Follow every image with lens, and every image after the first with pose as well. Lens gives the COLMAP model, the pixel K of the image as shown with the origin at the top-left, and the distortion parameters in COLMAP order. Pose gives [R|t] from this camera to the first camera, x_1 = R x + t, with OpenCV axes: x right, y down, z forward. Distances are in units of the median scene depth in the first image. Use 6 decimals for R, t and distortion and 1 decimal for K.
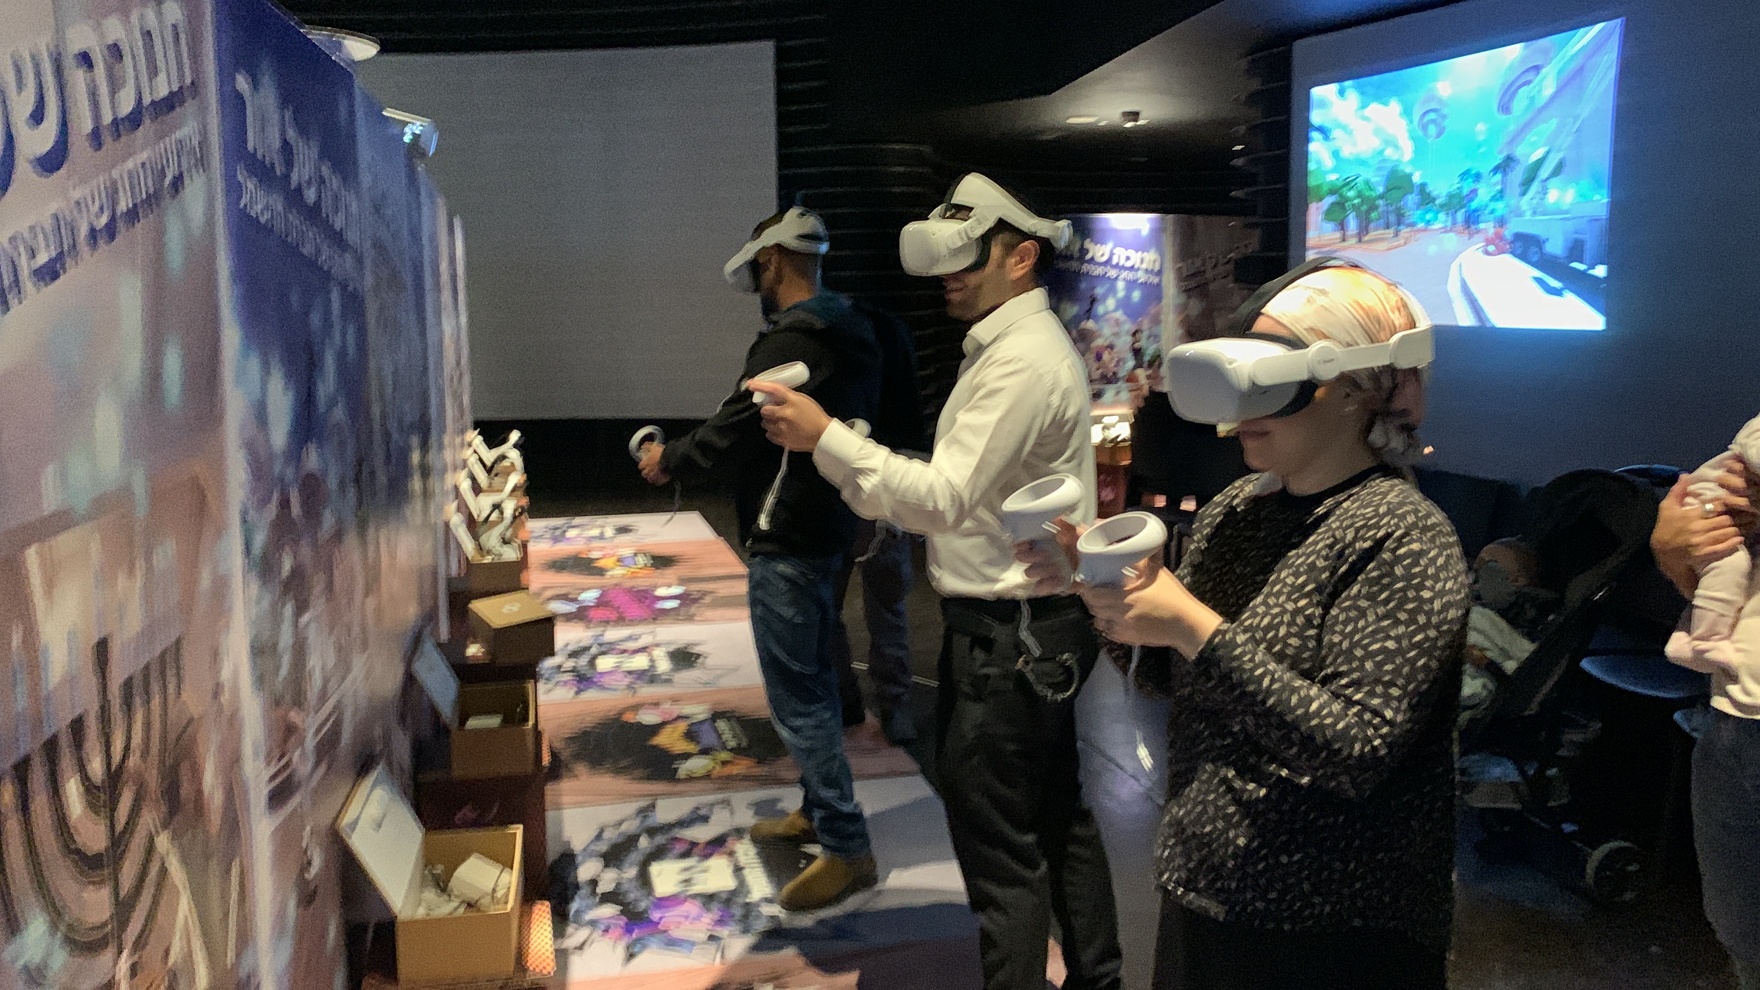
lens RADIAL K [[1547.2, 0, 865.2], [0, 1547.2, 425.1], [0, 0, 1]] dist [0.080932, -0.079244]
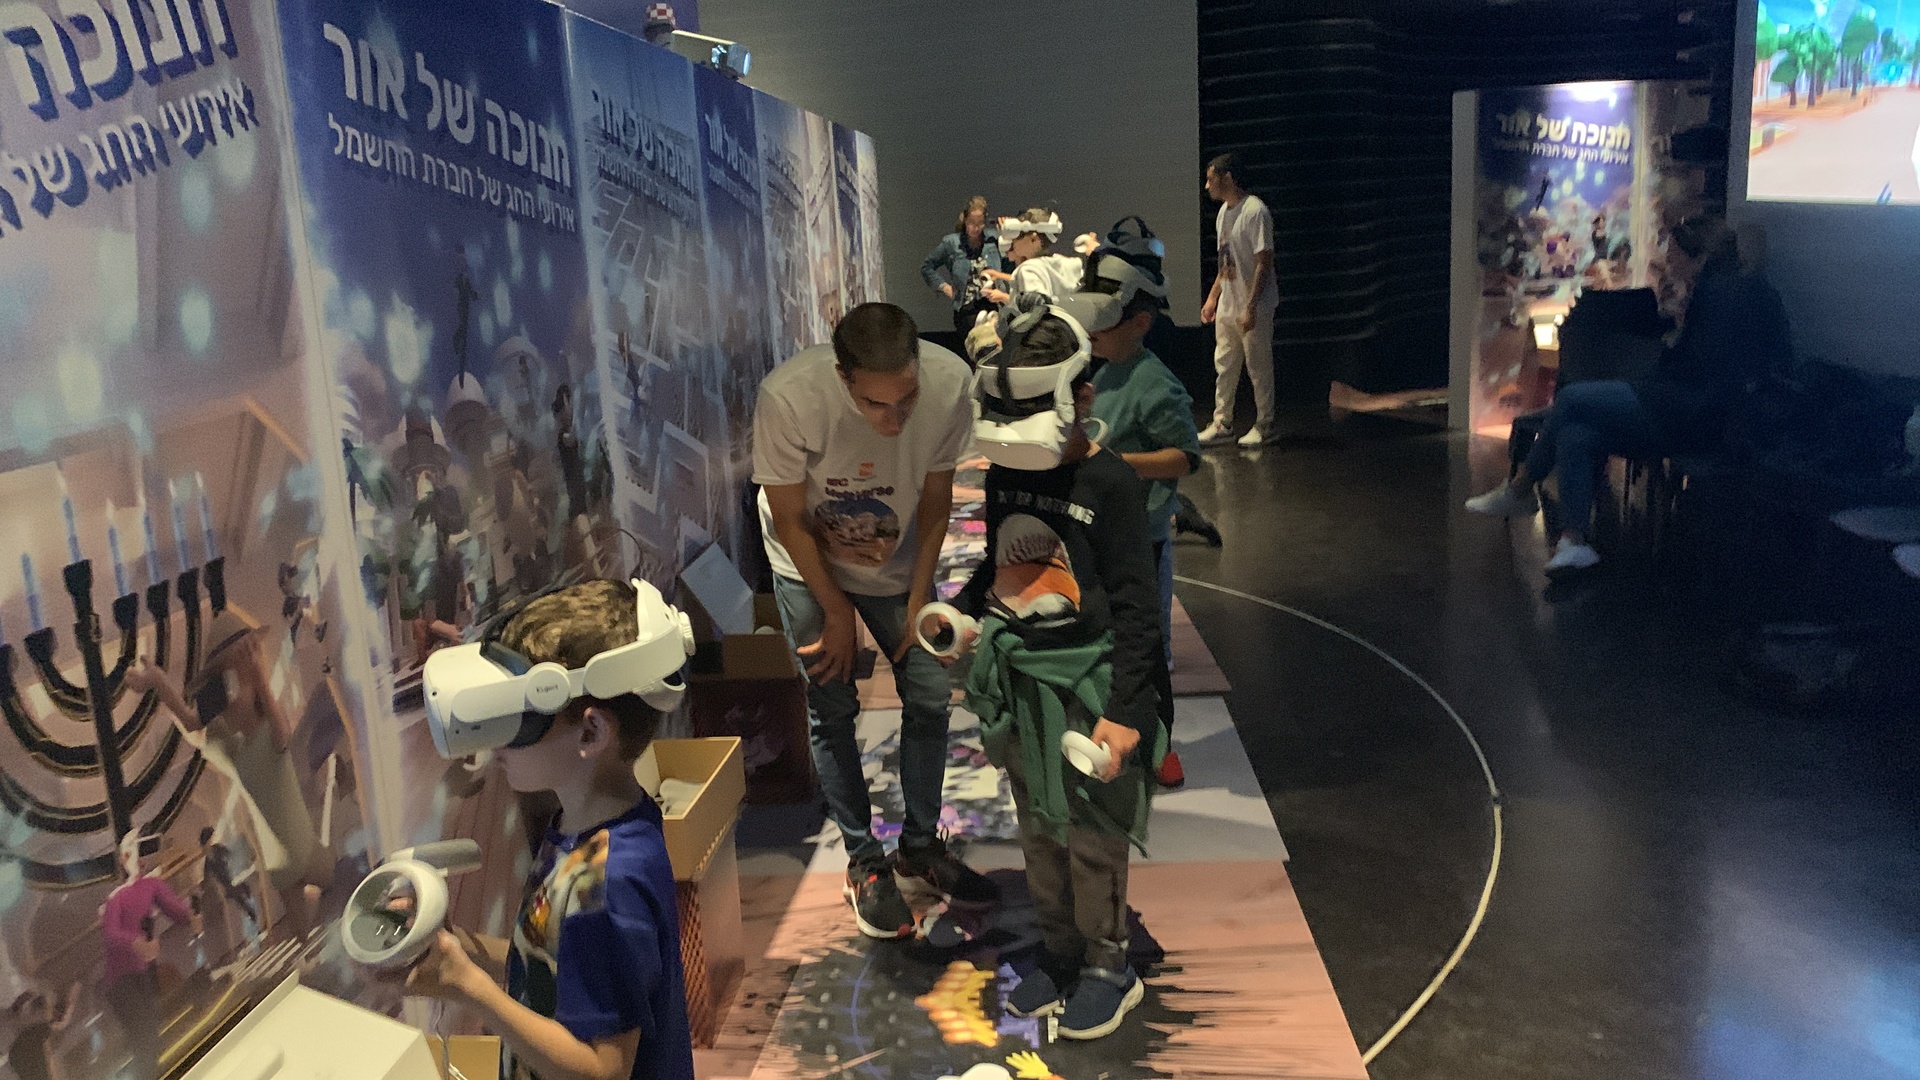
lens RADIAL K [[1561.7, 0, 933.2], [0, 1561.7, 535.3], [0, 0, 1]] dist [0.029381, -0.028316]
pose [[0.963628, 0.016510, -0.266736, 0.105613], [0.018520, 0.991565, 0.128282, -0.004662], [0.266604, -0.128556, 0.955194, 0.022250]]
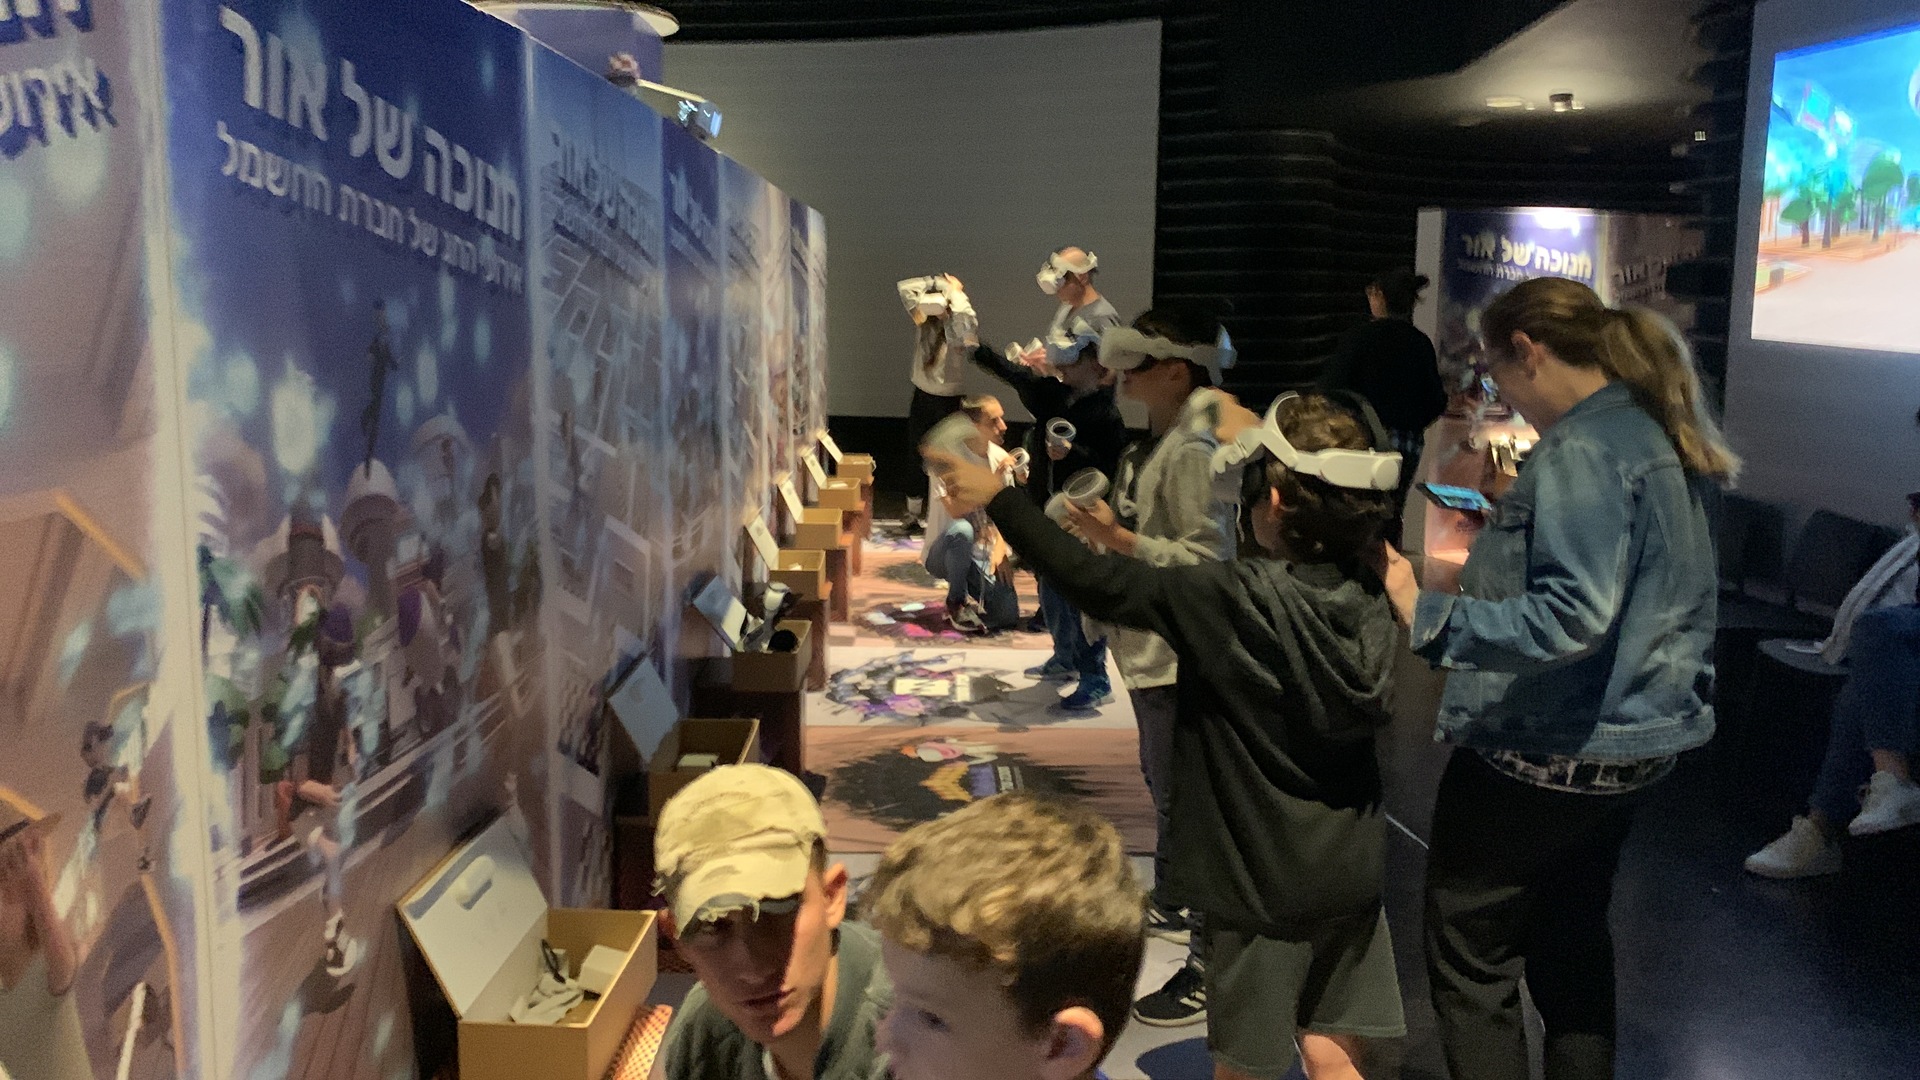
lens RADIAL K [[1561.7, 0, 923.8], [0, 1561.7, 491.8], [0, 0, 1]] dist [0.029381, -0.028316]
pose [[0.973851, 0.052430, -0.221056, 0.054393], [-0.042718, 0.997910, 0.048493, -0.011451], [0.223136, -0.037782, 0.974055, 0.106015]]
